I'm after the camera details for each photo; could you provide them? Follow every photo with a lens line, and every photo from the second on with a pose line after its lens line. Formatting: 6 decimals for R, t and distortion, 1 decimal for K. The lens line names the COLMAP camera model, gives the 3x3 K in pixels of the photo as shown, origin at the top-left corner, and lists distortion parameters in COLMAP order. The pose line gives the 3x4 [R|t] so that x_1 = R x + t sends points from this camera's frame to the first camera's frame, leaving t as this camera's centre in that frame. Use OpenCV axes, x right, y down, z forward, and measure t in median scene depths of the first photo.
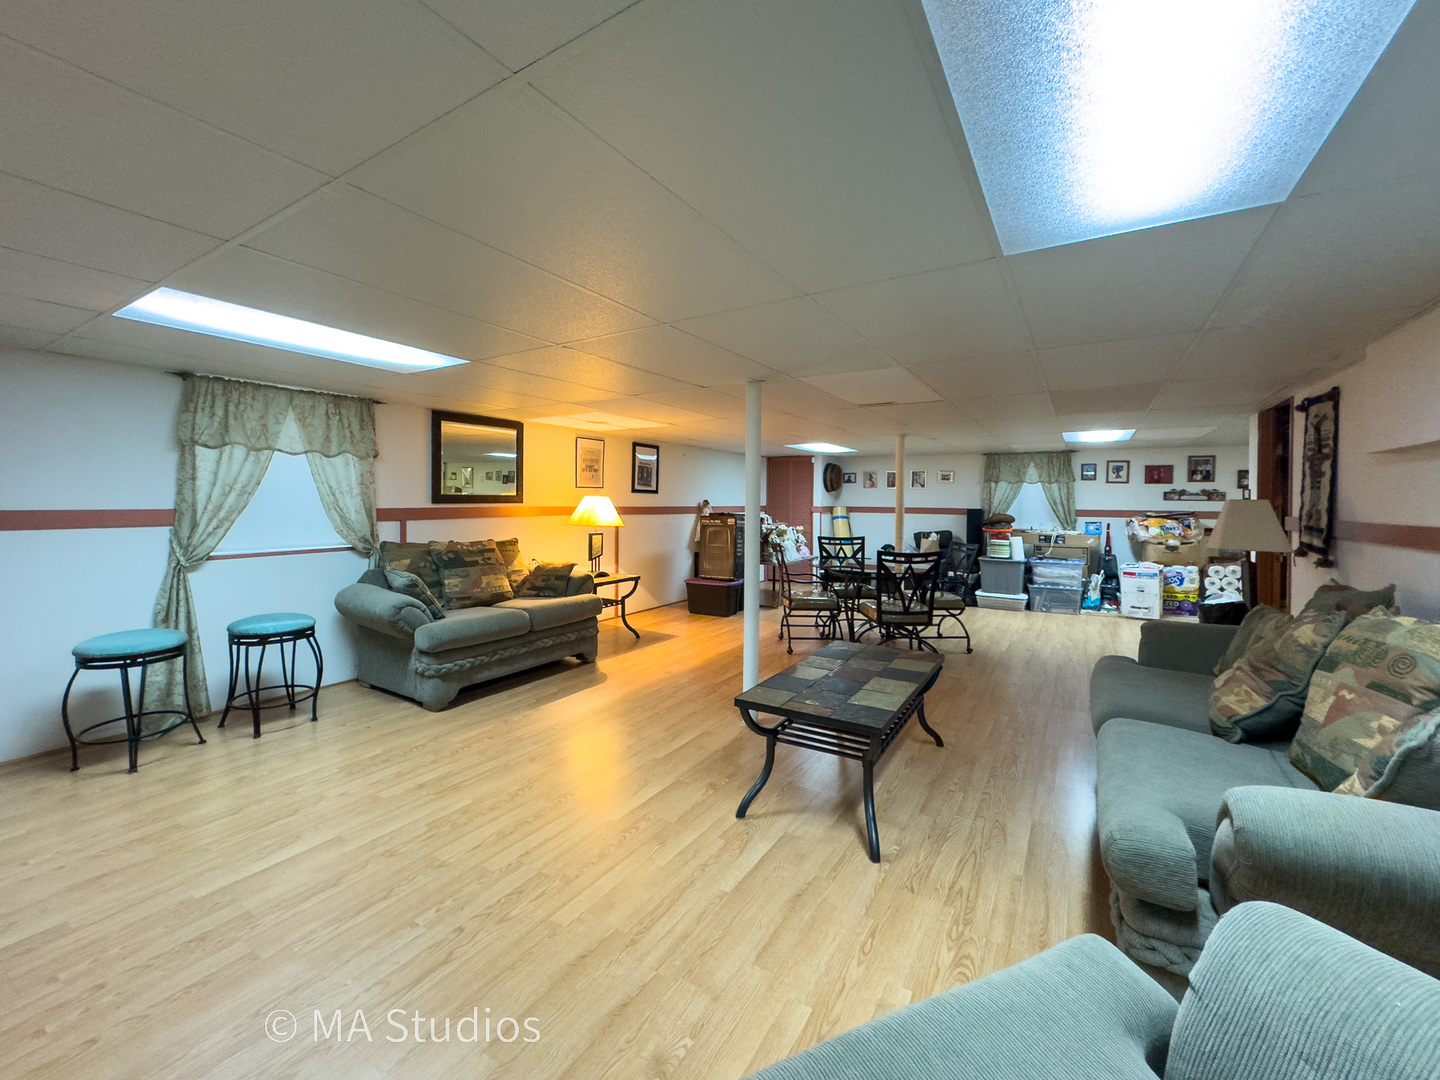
lens RADIAL K [[590.3, 0, 723.0], [0, 590.3, 507.8], [0, 0, 1]] dist [0.001598, 0.000110]
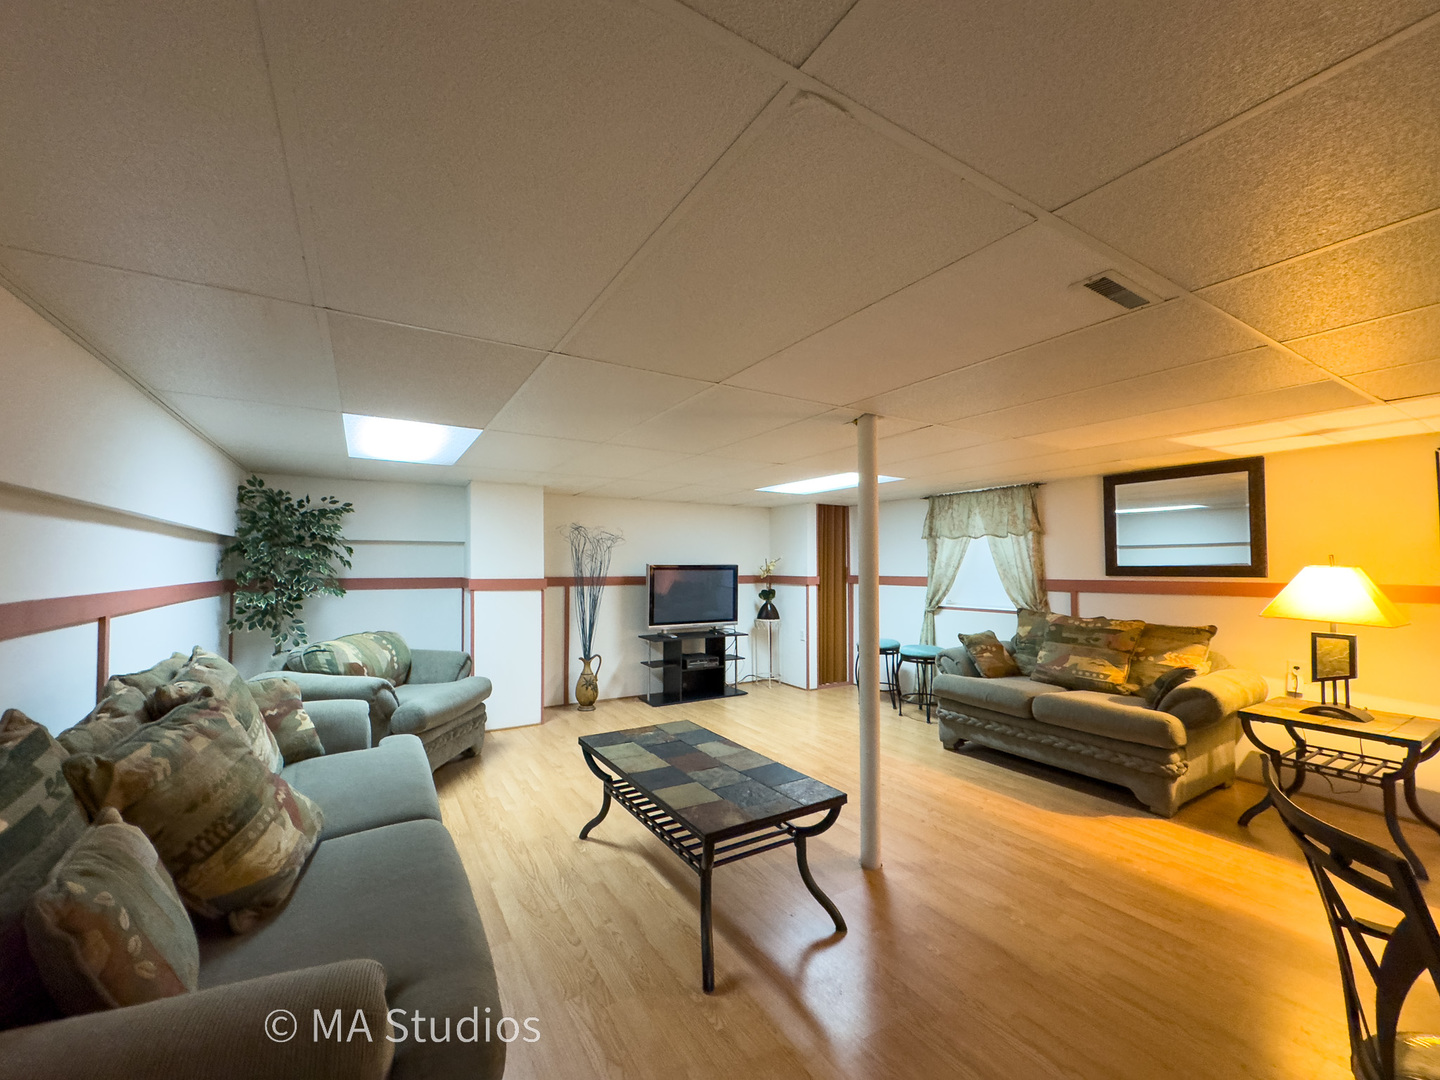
lens RADIAL K [[572.3, 0, 709.7], [0, 572.3, 544.8], [0, 0, 1]] dist [0.001100, 0.000010]
pose [[-0.457354, -0.041030, -0.888338, 0.670897], [-0.013731, 0.999142, -0.039078, -0.013431], [0.889179, -0.005675, -0.457525, 0.948845]]
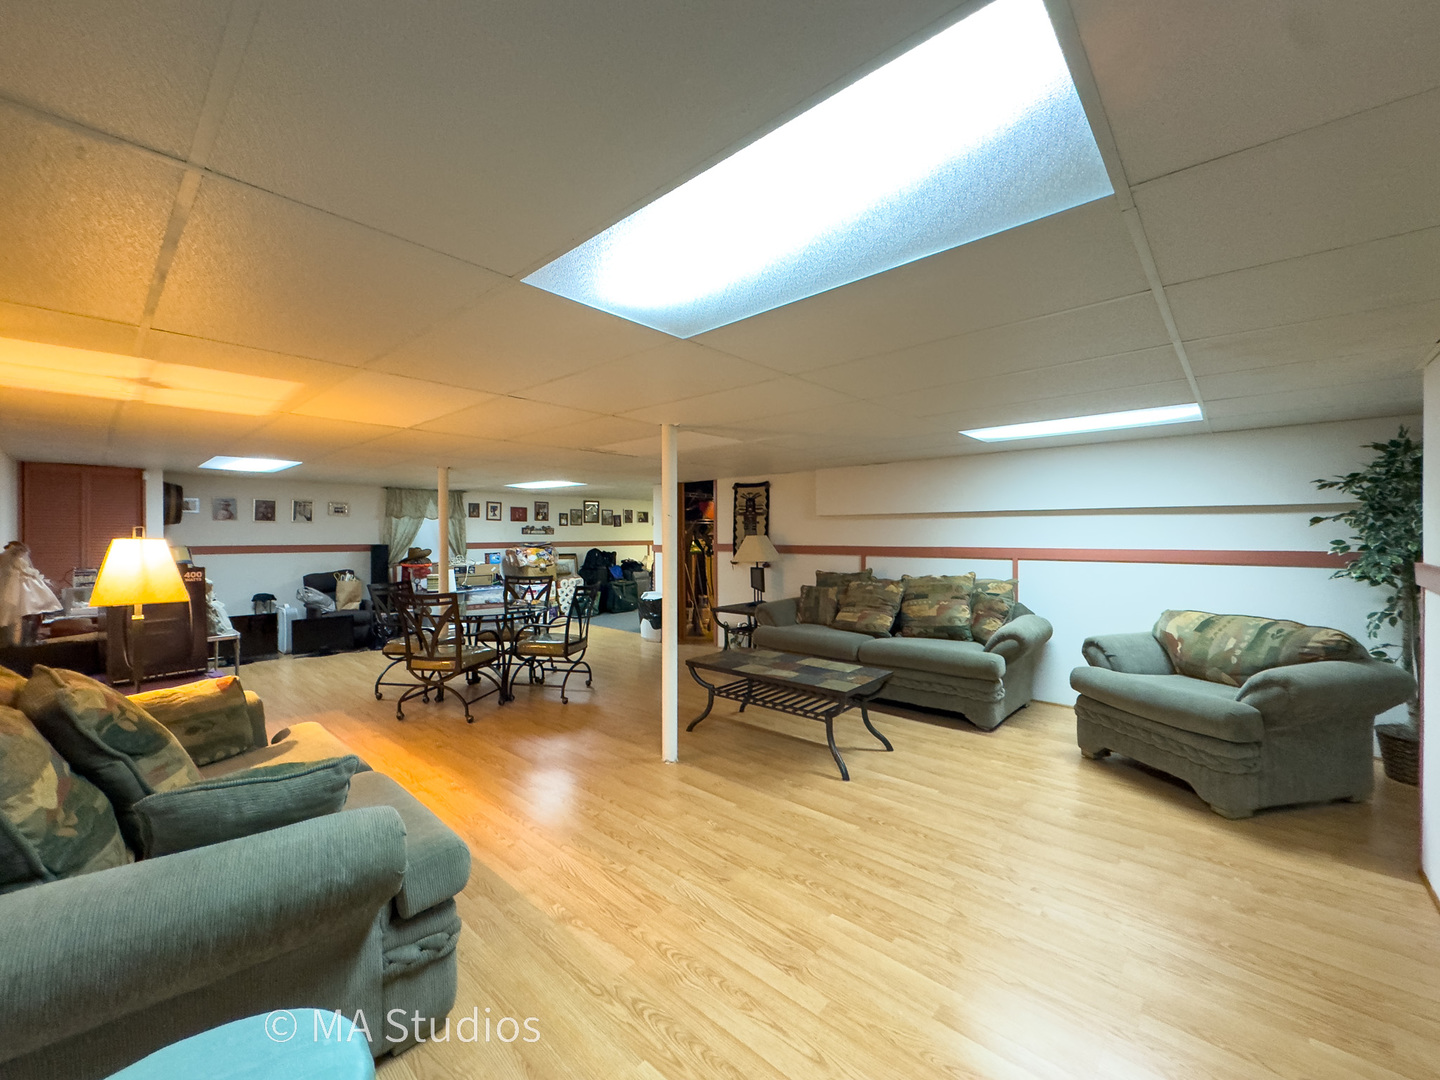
lens RADIAL K [[572.3, 0, 709.7], [0, 572.3, 544.8], [0, 0, 1]] dist [0.001100, 0.000010]
pose [[0.186166, -0.027589, 0.982131, -0.739153], [0.016224, 0.999556, 0.025003, -0.024462], [-0.982384, 0.011280, 0.186531, 0.609970]]
